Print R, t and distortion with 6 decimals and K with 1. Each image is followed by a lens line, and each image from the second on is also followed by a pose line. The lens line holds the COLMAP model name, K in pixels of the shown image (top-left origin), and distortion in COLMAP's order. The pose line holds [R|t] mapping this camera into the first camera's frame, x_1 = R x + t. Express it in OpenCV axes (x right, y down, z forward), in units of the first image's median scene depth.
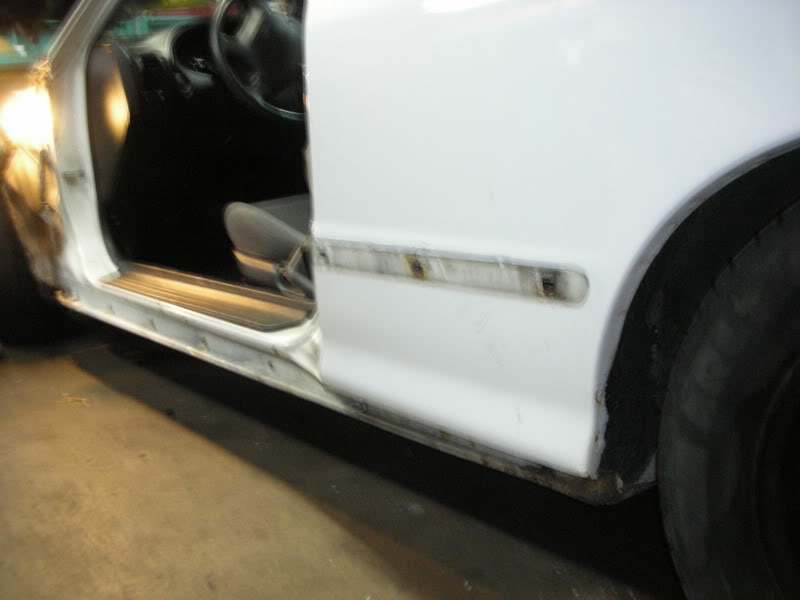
lens RADIAL K [[825.5, 0, 400.0], [0, 825.5, 300.0], [0, 0, 1]] dist [0.001896, 0.000244]
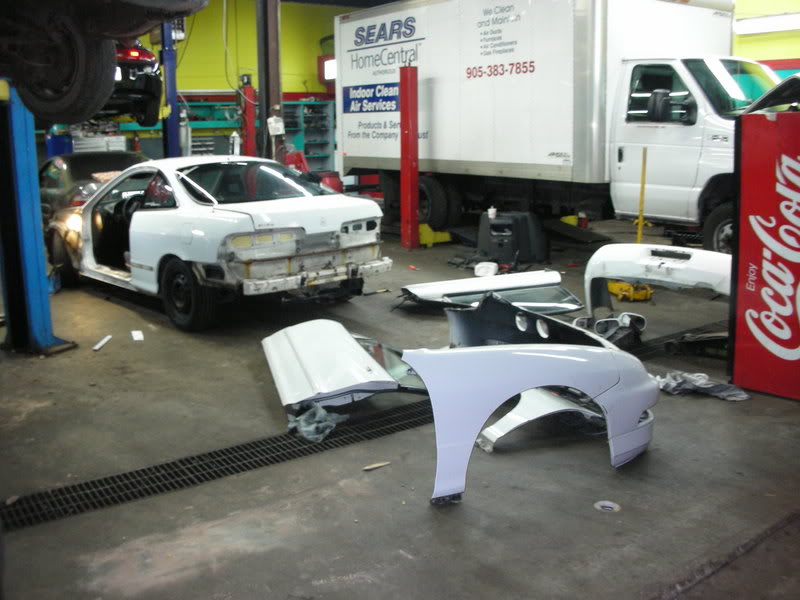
lens RADIAL K [[825.5, 0, 400.0], [0, 825.5, 300.0], [0, 0, 1]] dist [0.001896, 0.000244]
pose [[0.998881, 0.042993, 0.019710, 0.937805], [-0.042687, 0.998965, -0.015724, 0.116884], [-0.020366, 0.014866, 0.999682, -2.696867]]
